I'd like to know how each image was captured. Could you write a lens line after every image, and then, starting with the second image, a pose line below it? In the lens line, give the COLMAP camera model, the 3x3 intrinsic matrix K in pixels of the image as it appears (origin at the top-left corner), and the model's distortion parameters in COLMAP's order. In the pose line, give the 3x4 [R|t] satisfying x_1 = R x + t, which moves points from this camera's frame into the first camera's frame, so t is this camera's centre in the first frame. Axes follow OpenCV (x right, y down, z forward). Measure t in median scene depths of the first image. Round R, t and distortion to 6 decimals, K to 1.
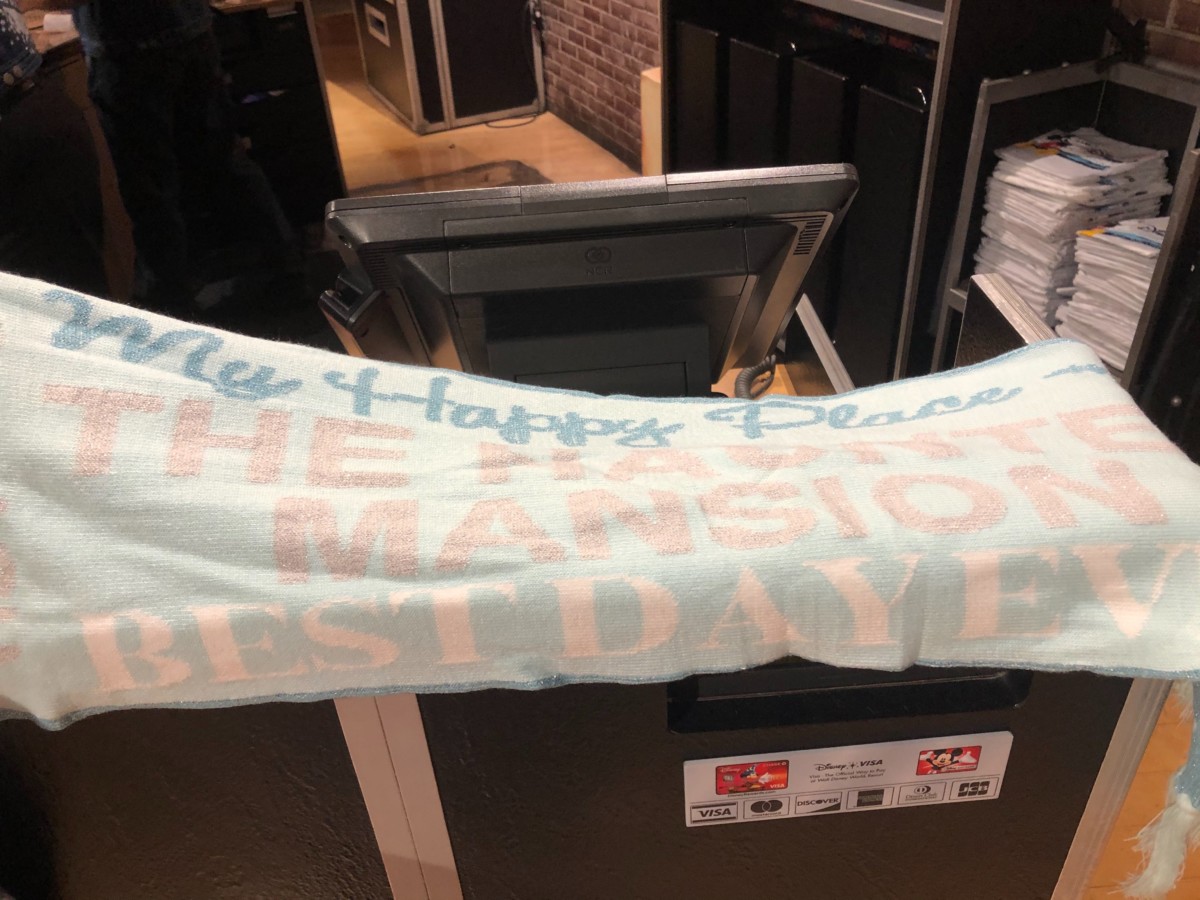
lens RADIAL K [[979.4, 0, 600.0], [0, 979.4, 450.0], [0, 0, 1]] dist [0.001959, 0.002994]
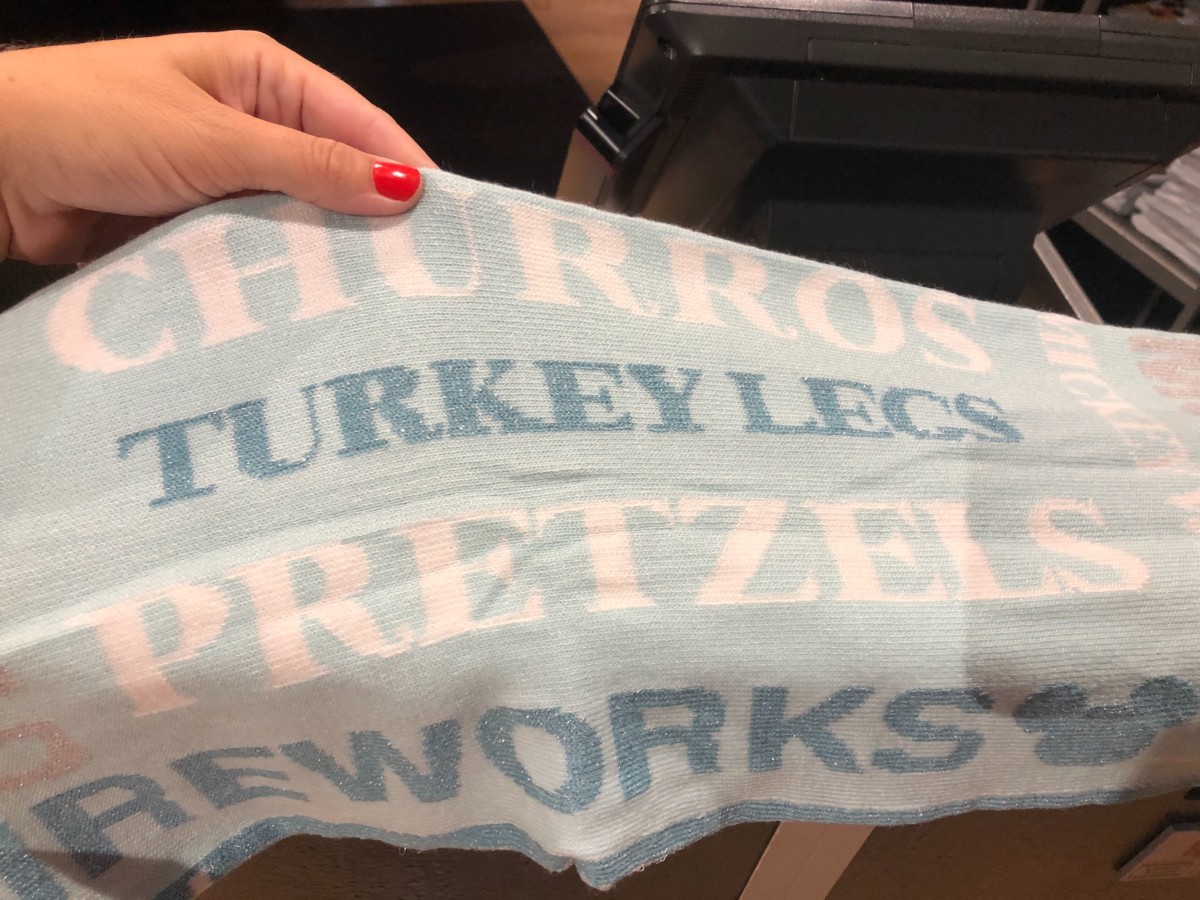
lens RADIAL K [[983.5, 0, 602.9], [0, 983.5, 429.4], [0, 0, 1]] dist [0.004585, 0.003647]
pose [[0.988184, 0.101884, 0.114511, -0.123541], [-0.119837, 0.979359, 0.162772, -0.017849], [-0.095564, -0.174572, 0.979996, 0.086515]]
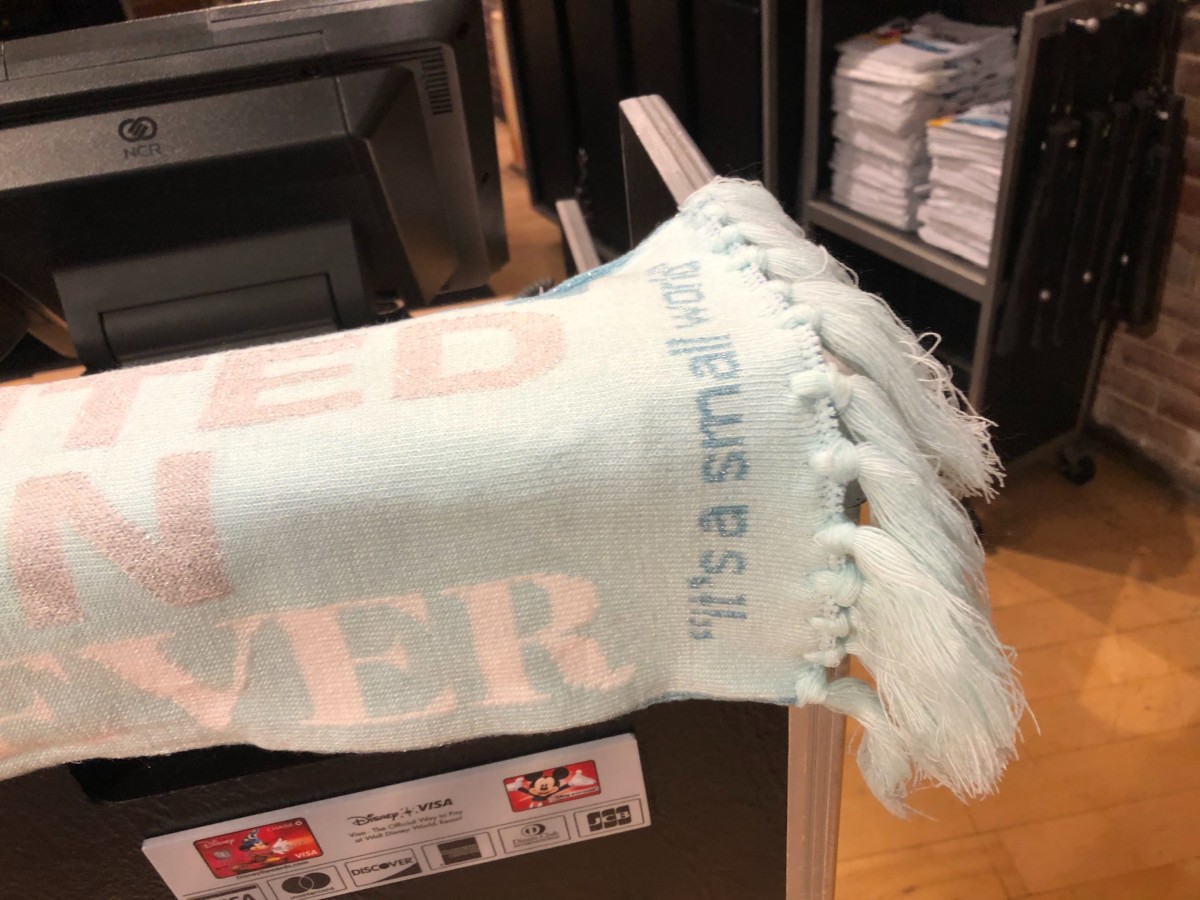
lens RADIAL K [[983.5, 0, 602.9], [0, 983.5, 429.4], [0, 0, 1]] dist [0.004585, 0.003647]
pose [[0.993190, -0.103380, 0.053729, 0.099051], [0.102697, 0.994595, 0.015330, 0.017220], [-0.055024, -0.009707, 0.998438, 0.084791]]
